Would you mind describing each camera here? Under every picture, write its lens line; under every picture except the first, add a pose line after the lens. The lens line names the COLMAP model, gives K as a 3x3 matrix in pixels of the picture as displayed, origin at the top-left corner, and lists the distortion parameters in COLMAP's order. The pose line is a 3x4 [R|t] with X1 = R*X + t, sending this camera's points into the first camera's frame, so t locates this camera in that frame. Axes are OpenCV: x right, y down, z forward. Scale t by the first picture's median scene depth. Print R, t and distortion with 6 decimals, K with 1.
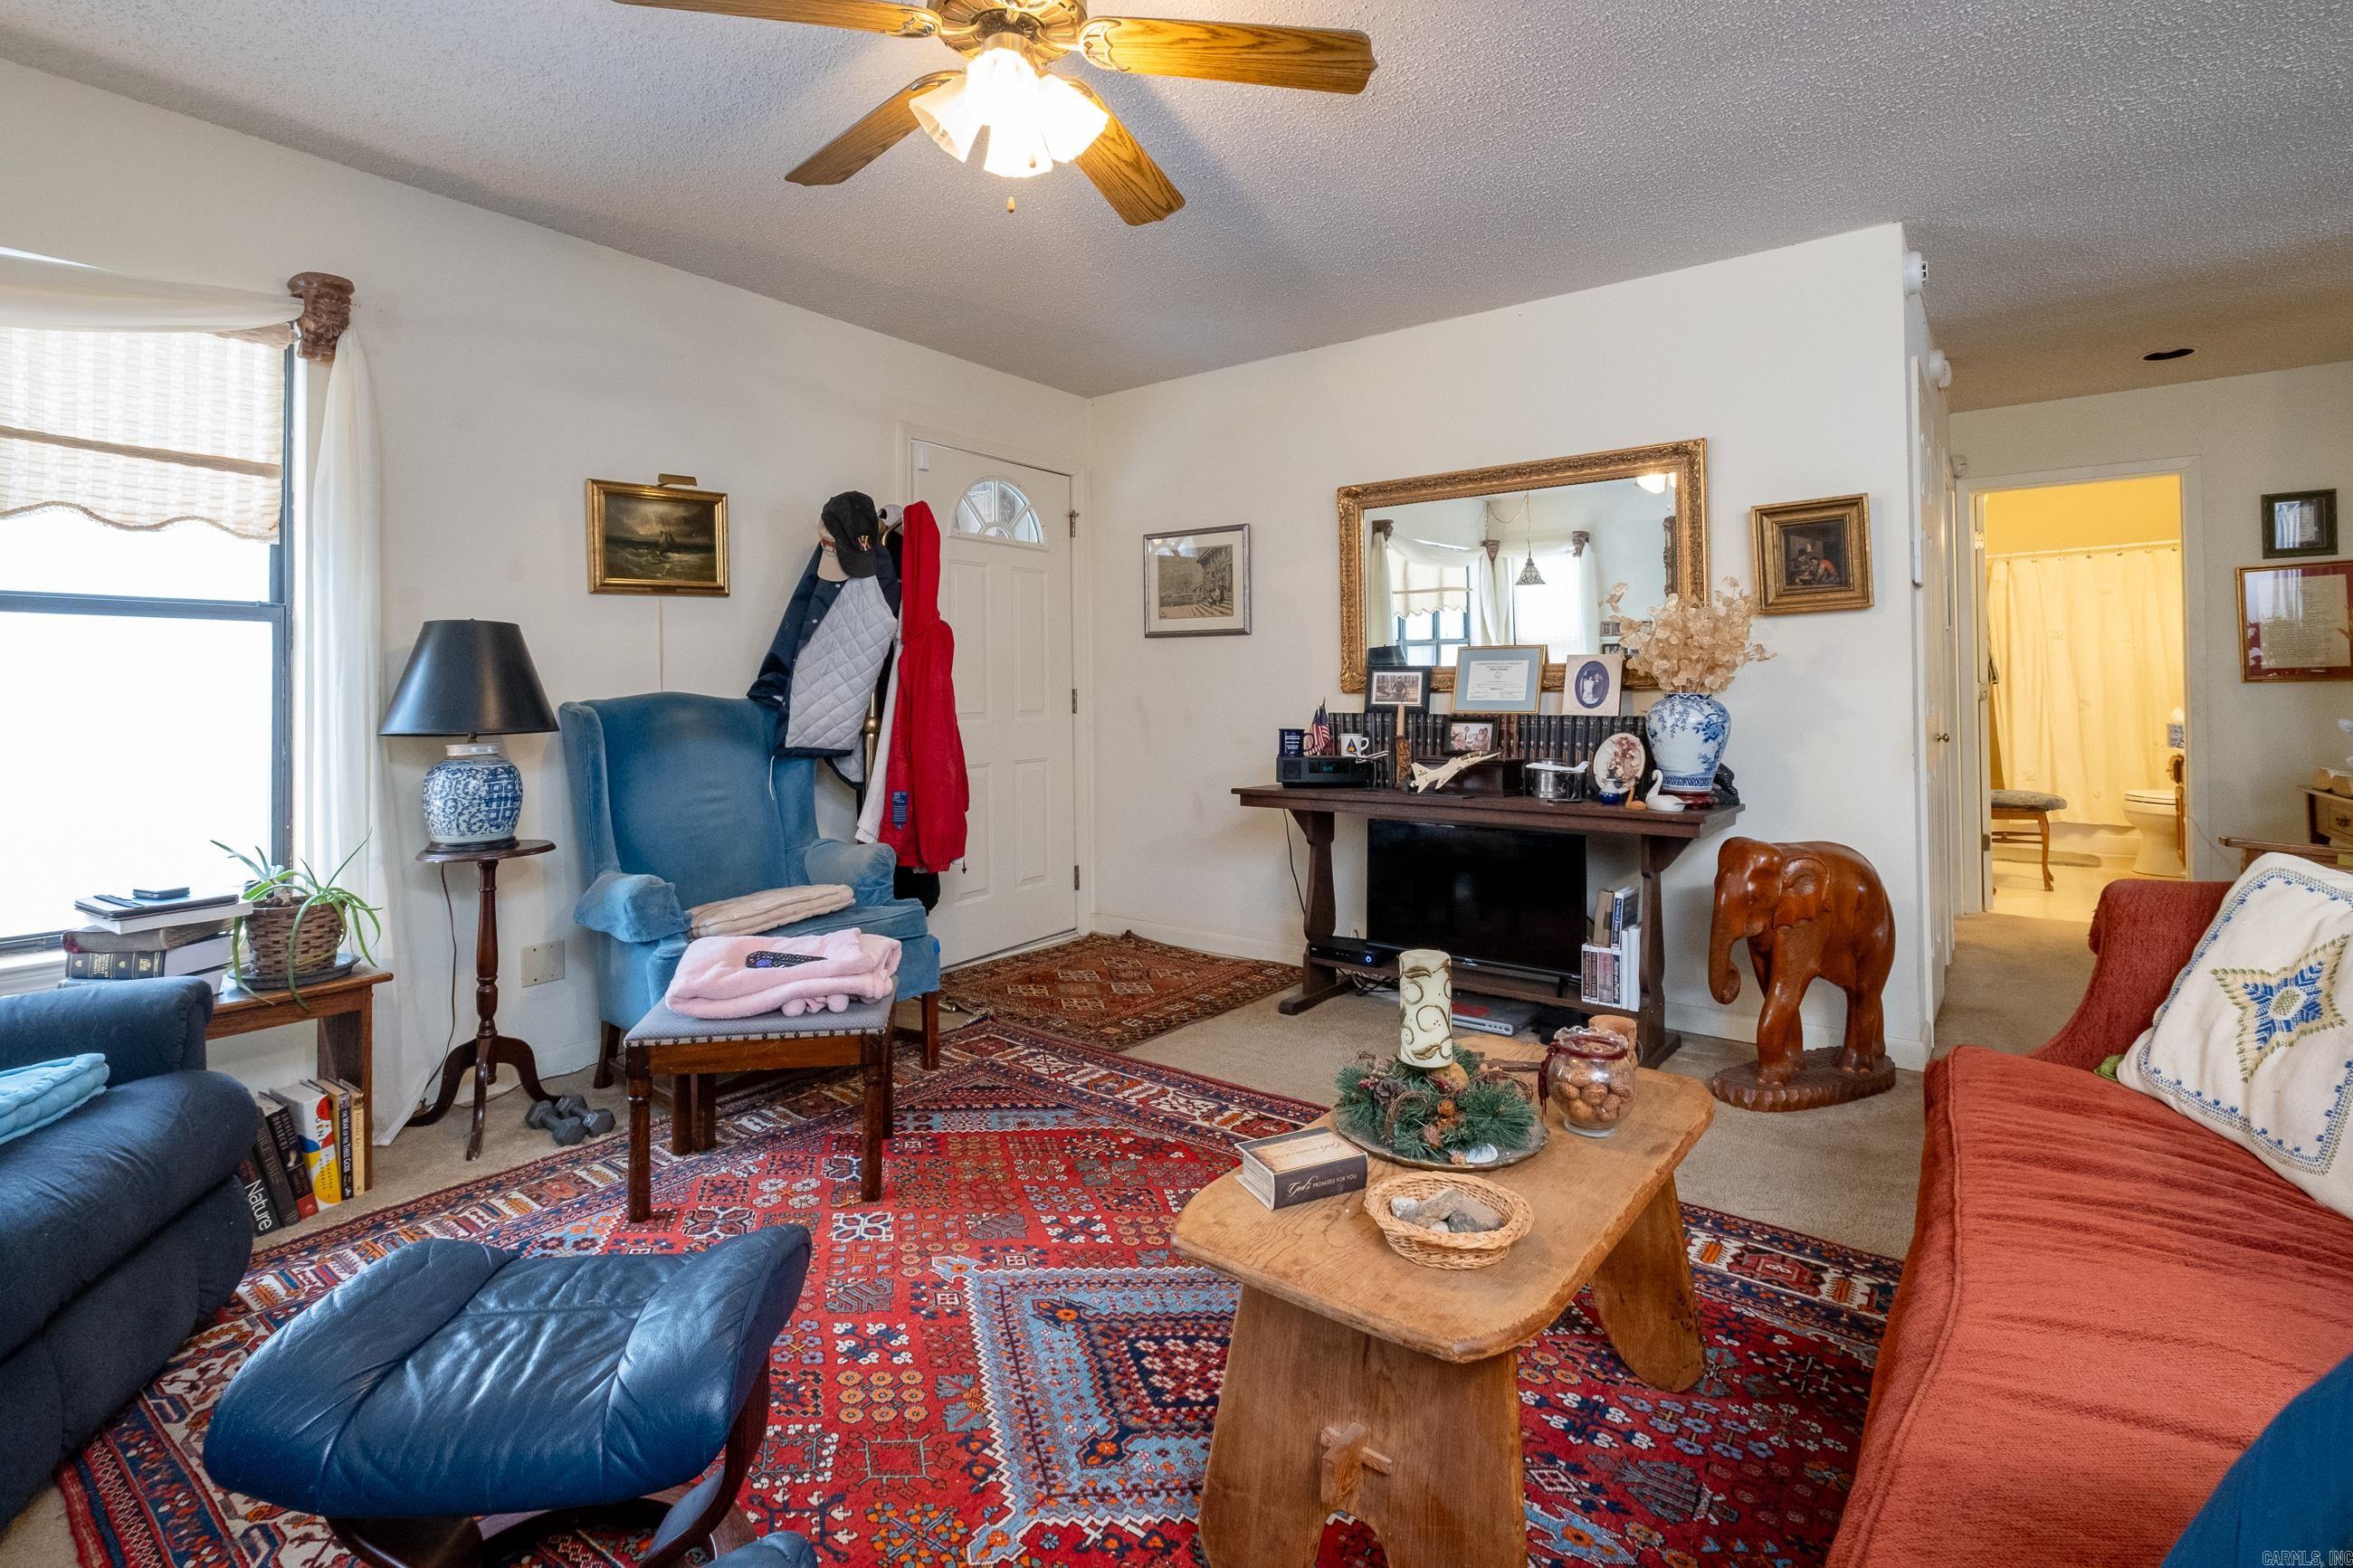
lens RADIAL K [[1100.6, 0, 1192.4], [0, 1100.6, 668.8], [0, 0, 1]] dist [-0.005086, -0.000333]
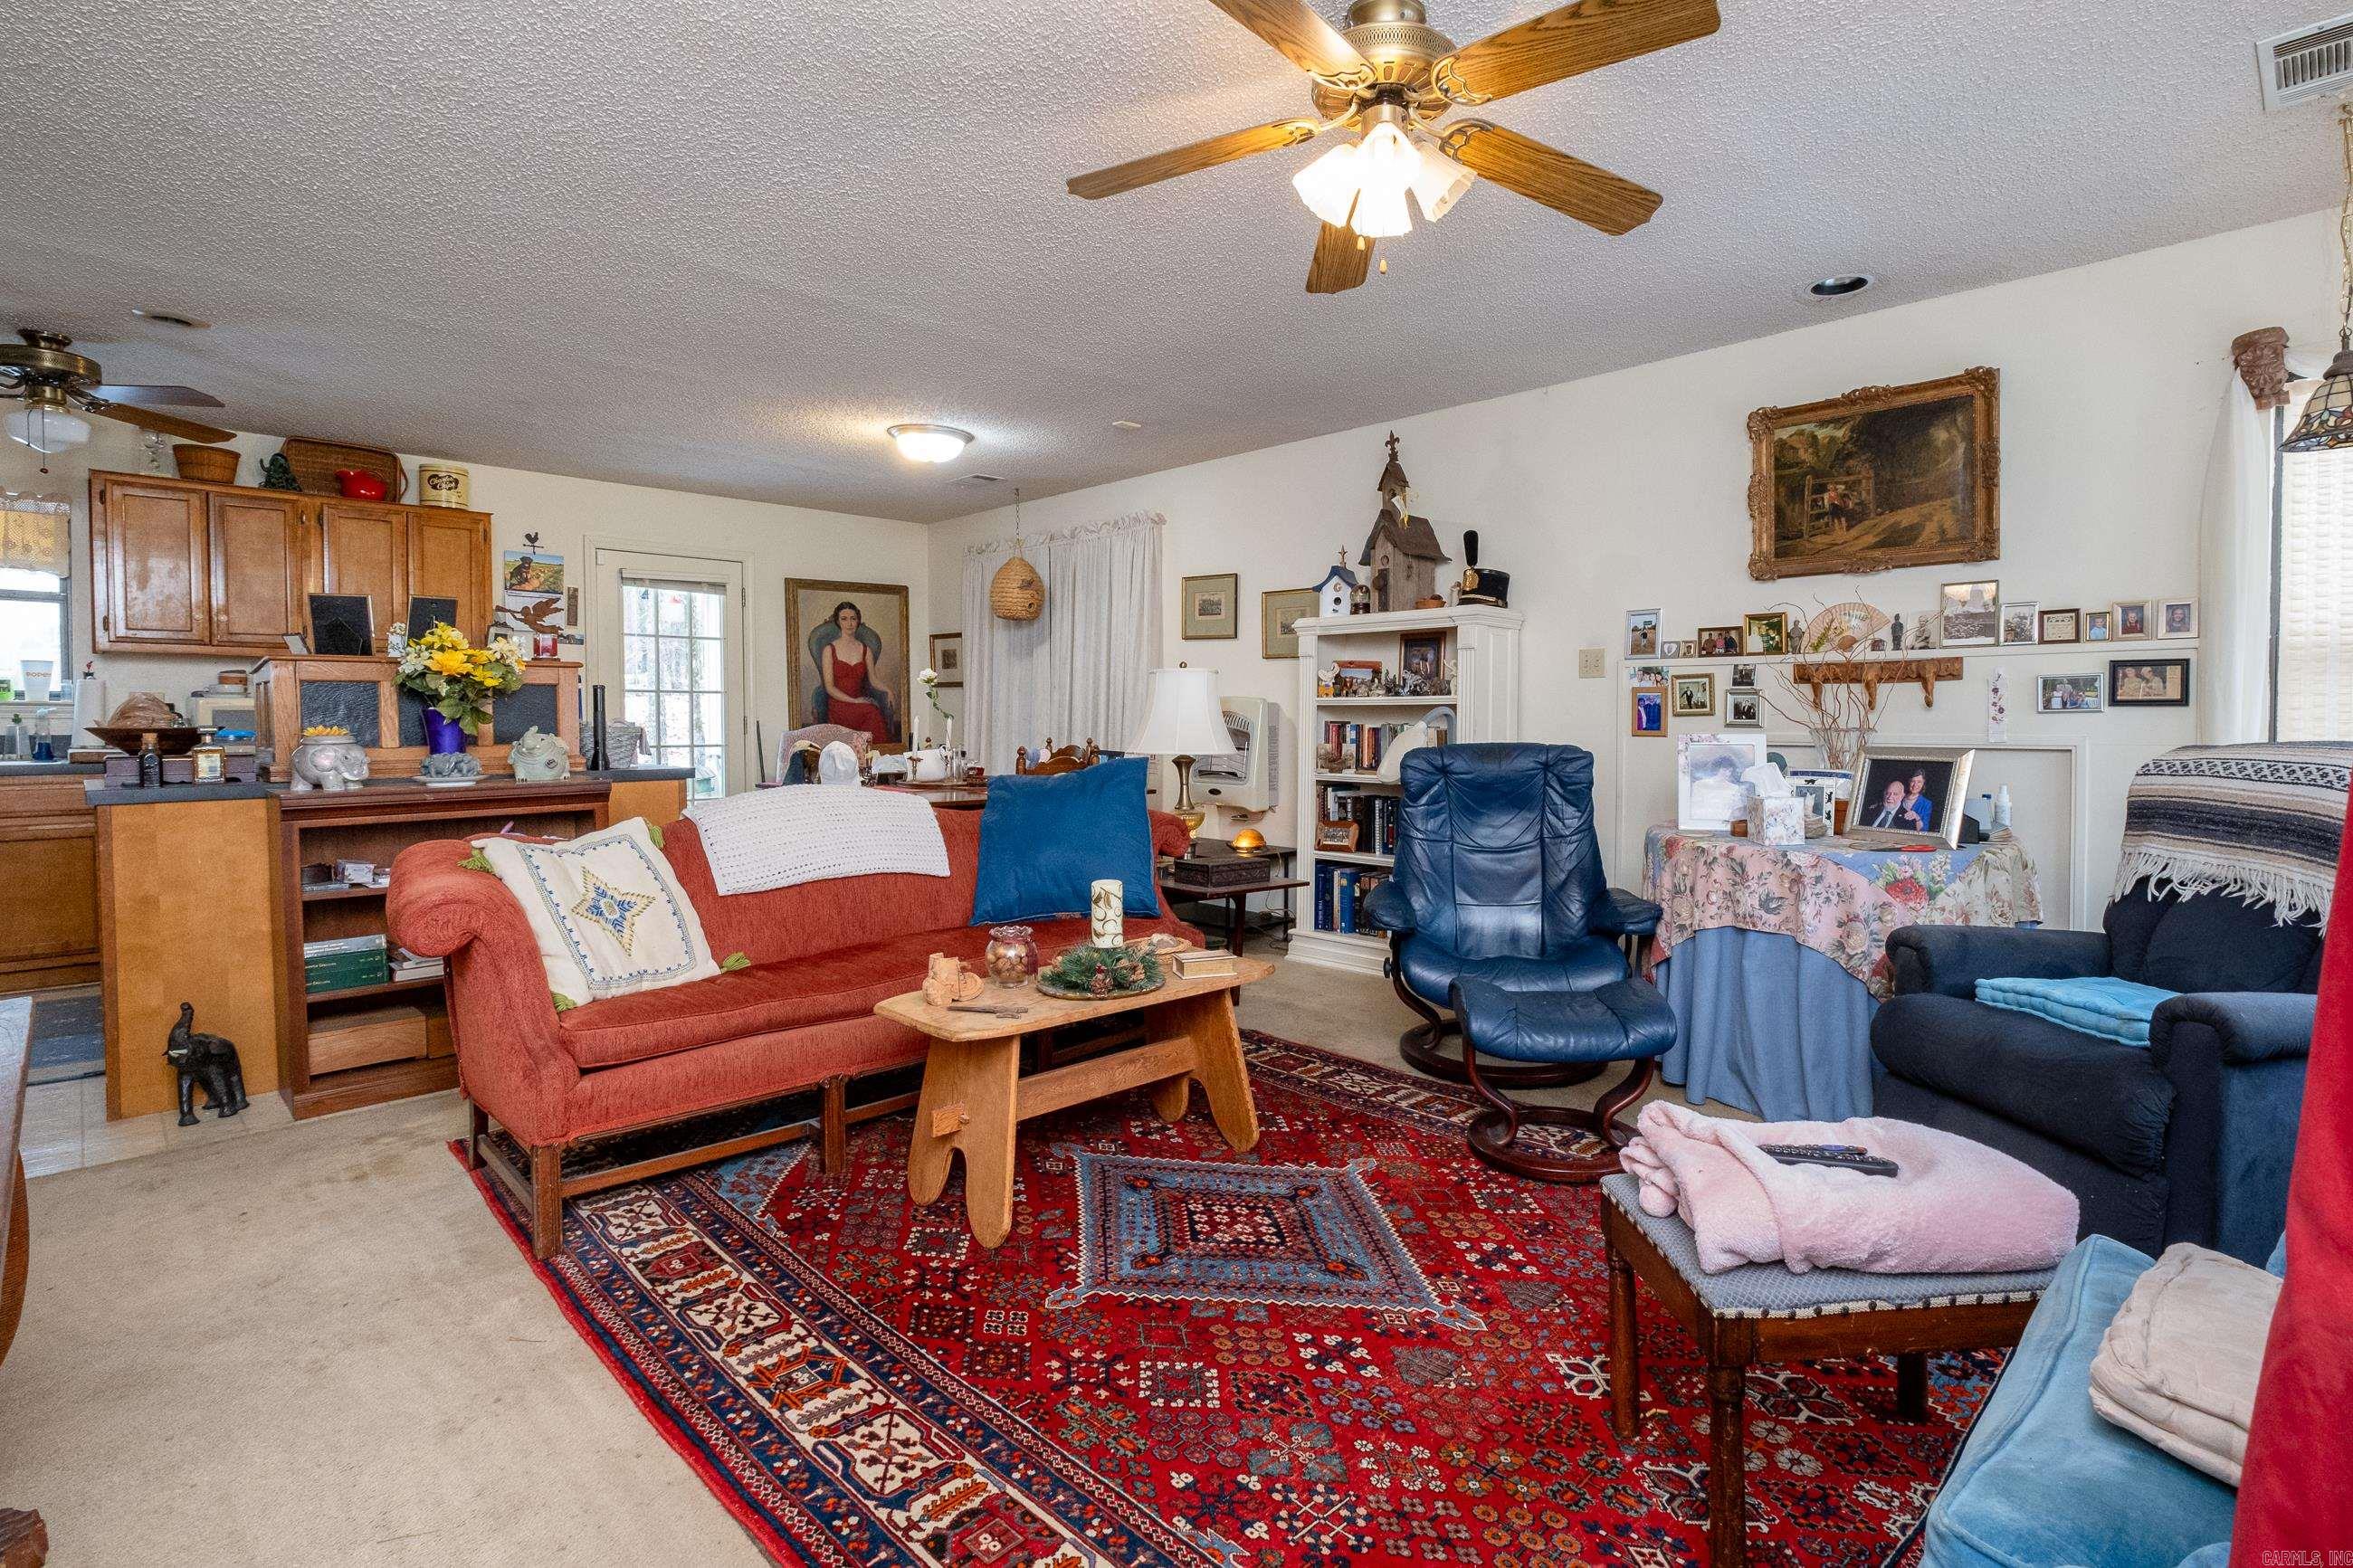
lens RADIAL K [[1128.3, 0, 1251.4], [0, 1128.3, 745.1], [0, 0, 1]] dist [-0.004022, 0.000373]
pose [[-0.990738, 0.005480, 0.135673, -0.118731], [0.006260, 0.999966, 0.005323, 0.024816], [-0.135639, 0.006123, -0.990739, 1.365922]]
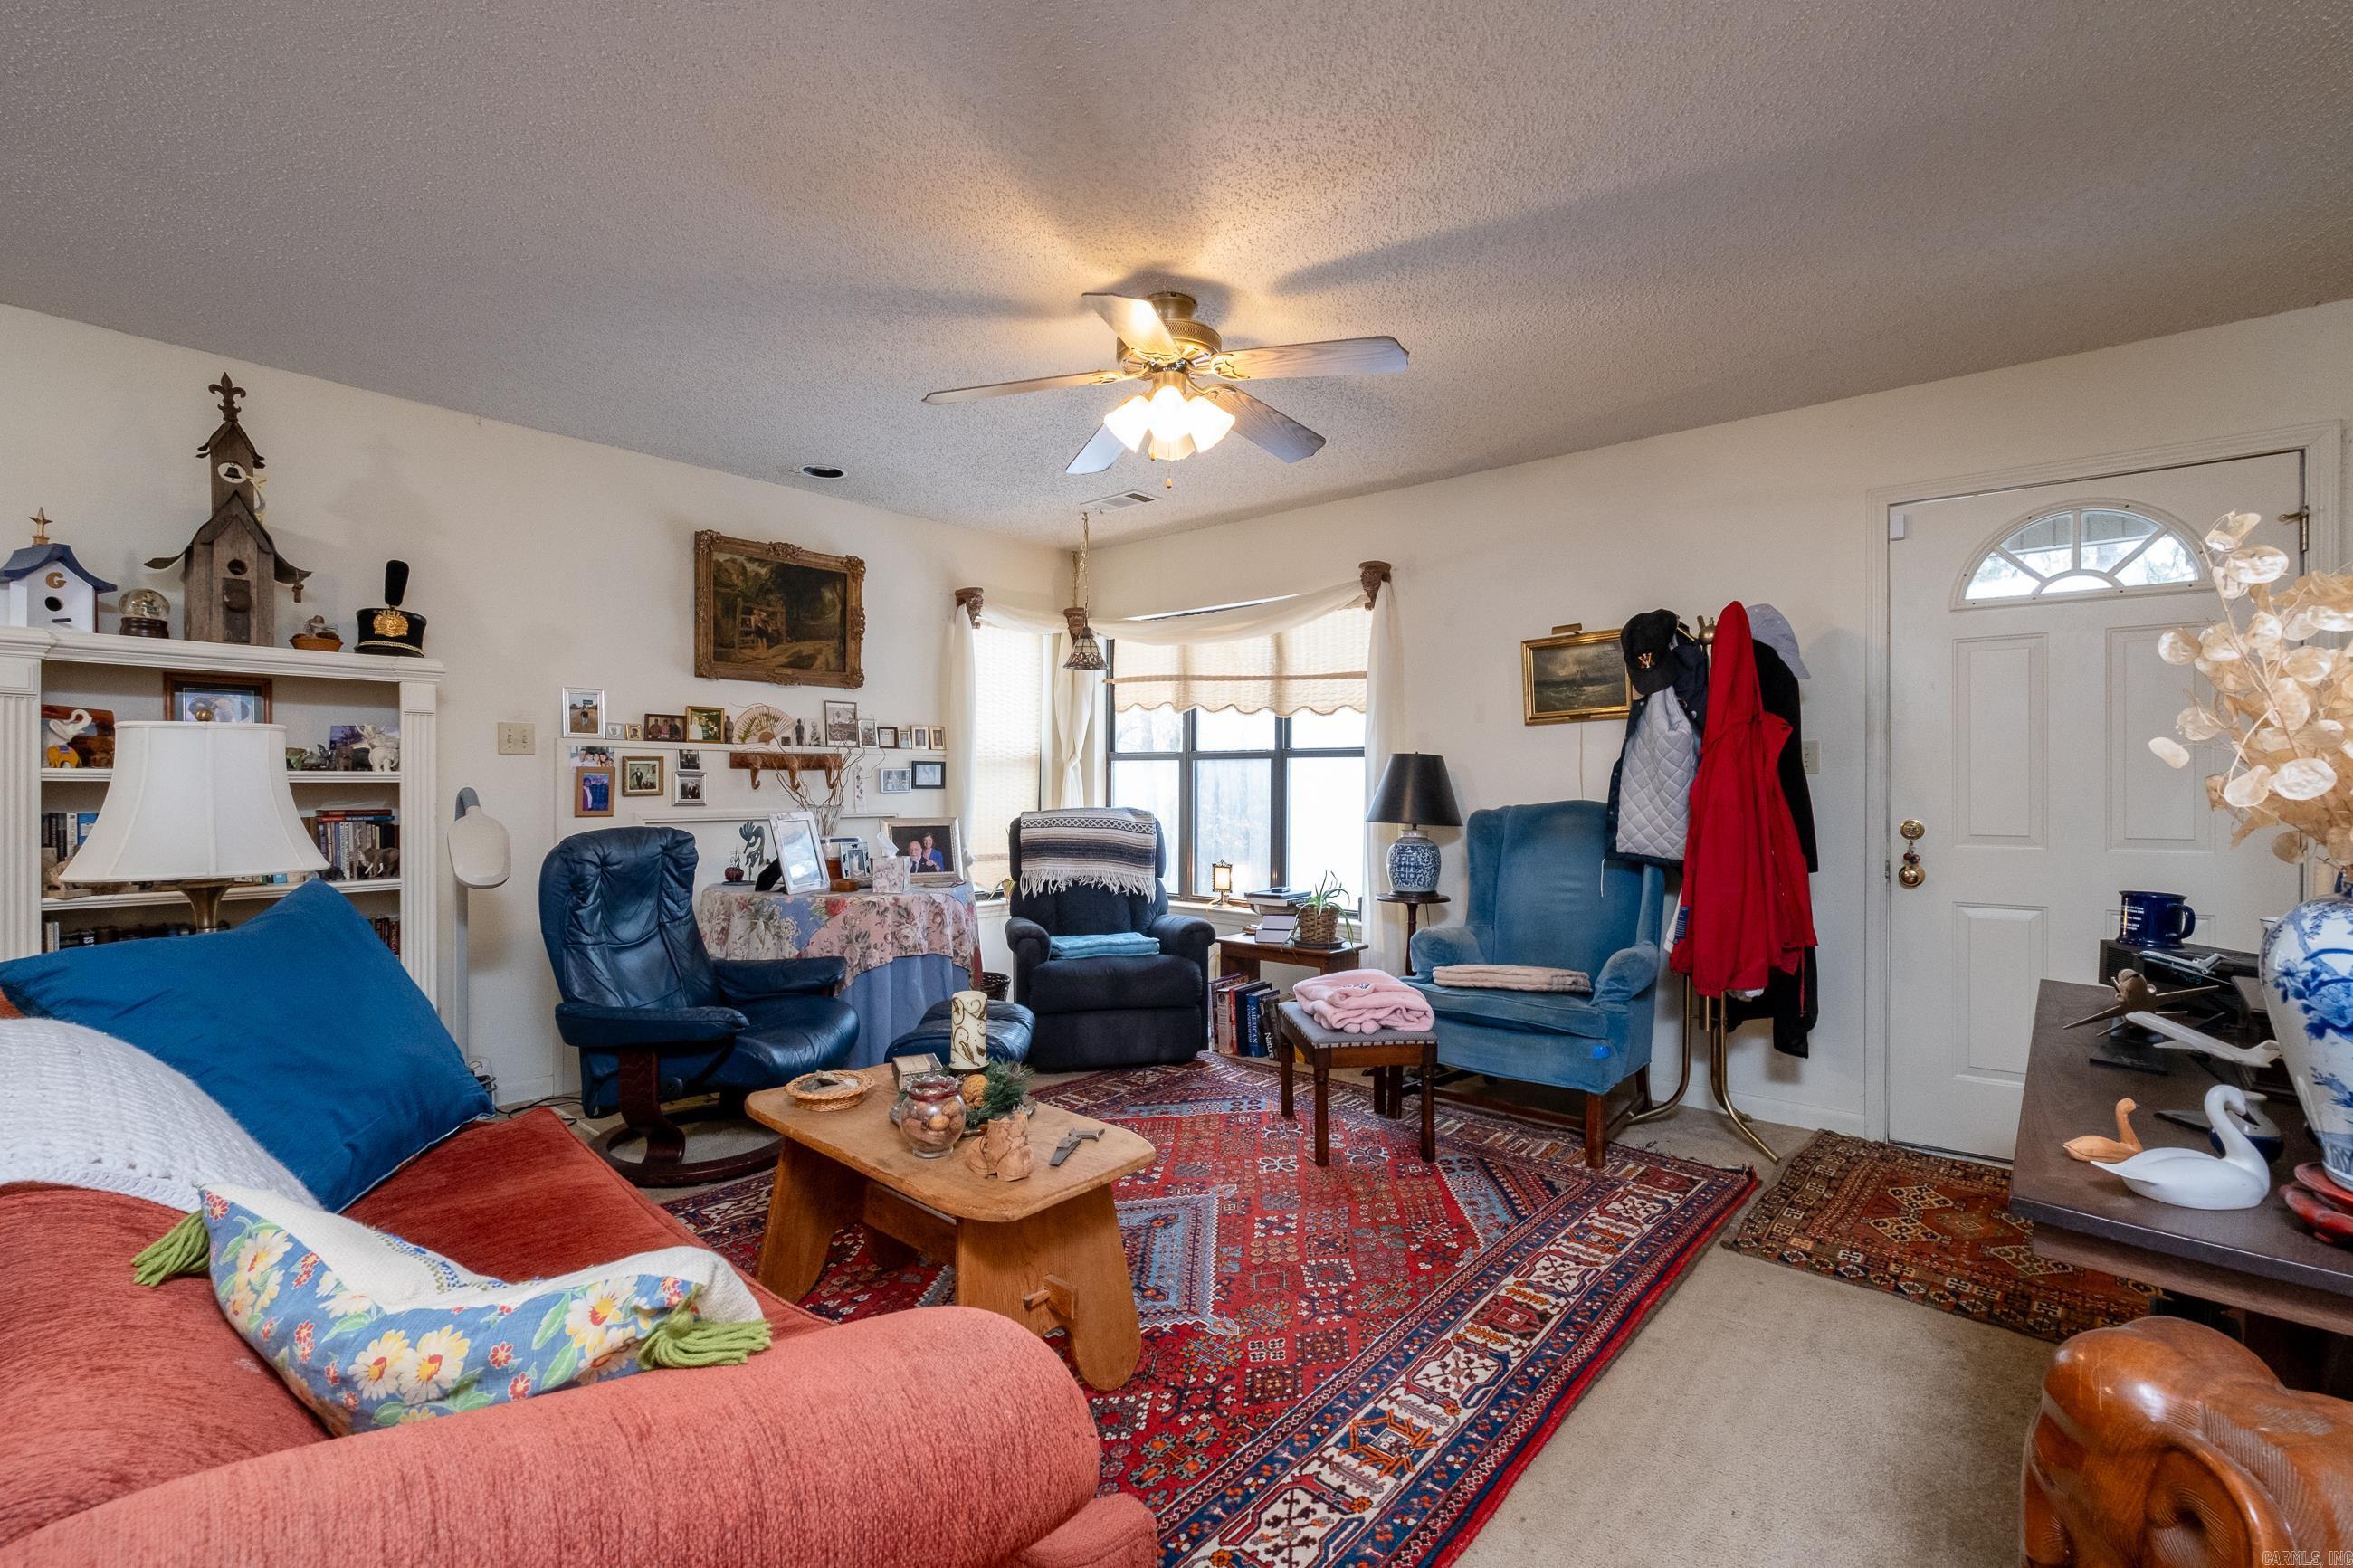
lens RADIAL K [[1043.9, 0, 1176.5], [0, 1043.9, 784.0], [0, 0, 1]] dist [-0.004981, -0.000579]
pose [[-0.081512, 0.007398, -0.996645, 0.817618], [0.015867, 0.999855, 0.006124, -0.012716], [0.996546, -0.015315, -0.081618, 0.724240]]
